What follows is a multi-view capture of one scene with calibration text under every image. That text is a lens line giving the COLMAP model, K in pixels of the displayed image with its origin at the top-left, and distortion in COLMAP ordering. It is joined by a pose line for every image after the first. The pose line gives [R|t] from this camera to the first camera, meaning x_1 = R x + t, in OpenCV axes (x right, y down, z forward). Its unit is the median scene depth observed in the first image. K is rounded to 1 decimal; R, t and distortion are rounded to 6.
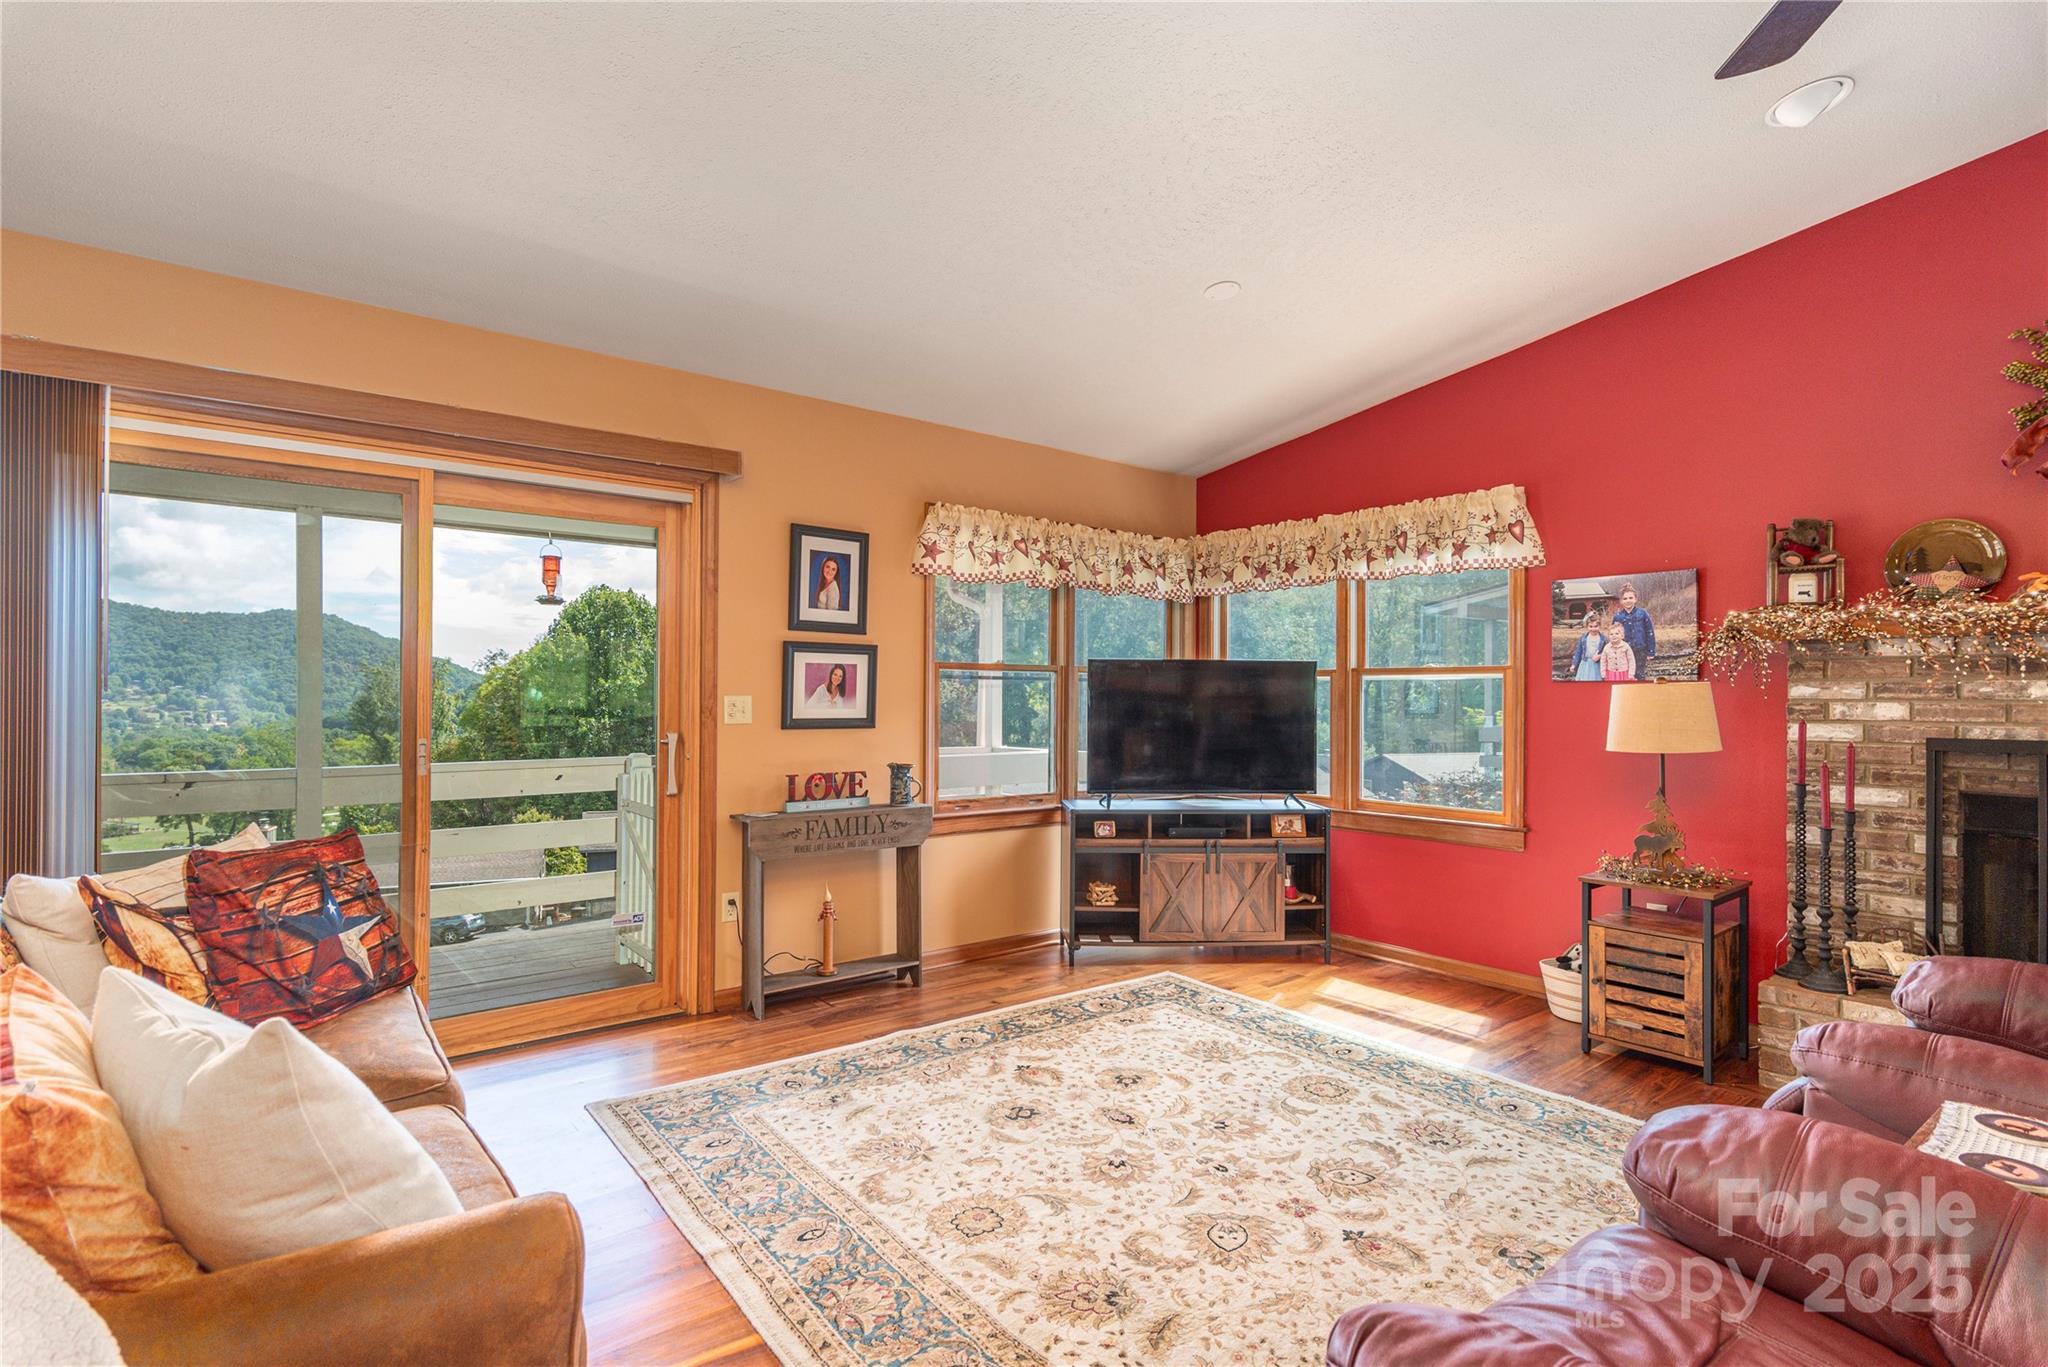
lens RADIAL K [[1004.4, 0, 1006.5], [0, 1004.4, 694.2], [0, 0, 1]] dist [0.012670, -0.000490]
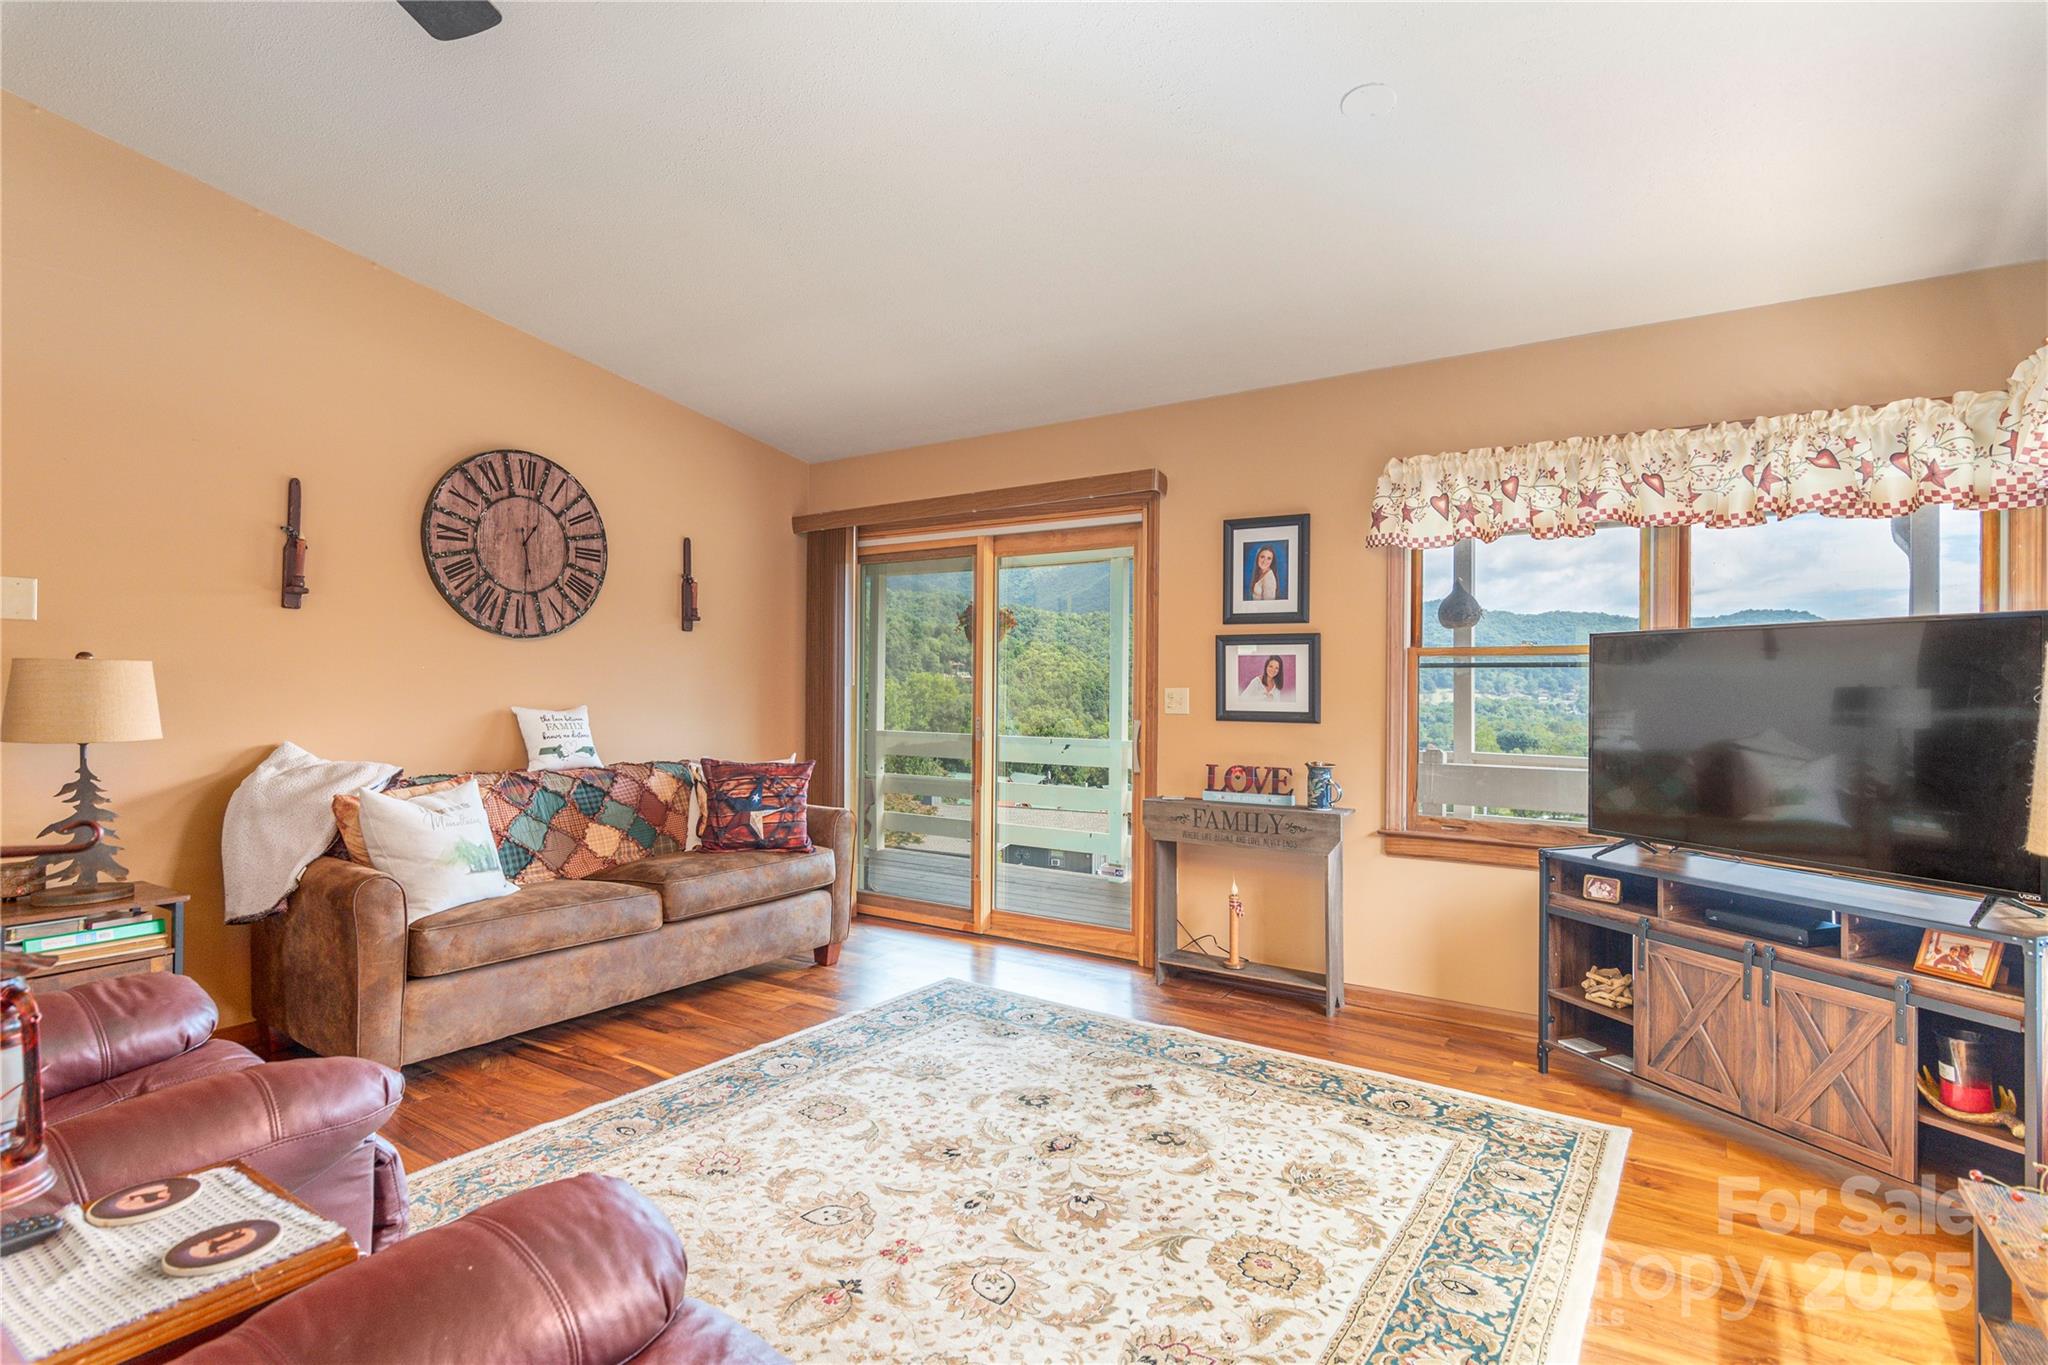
lens RADIAL K [[1004.4, 0, 1029.7], [0, 1004.4, 686.6], [0, 0, 1]] dist [0.012670, -0.000490]
pose [[0.311093, -0.004654, -0.950368, 0.708623], [-0.003584, 0.999975, -0.006070, 0.006809], [0.950373, 0.005294, 0.311068, 0.496996]]
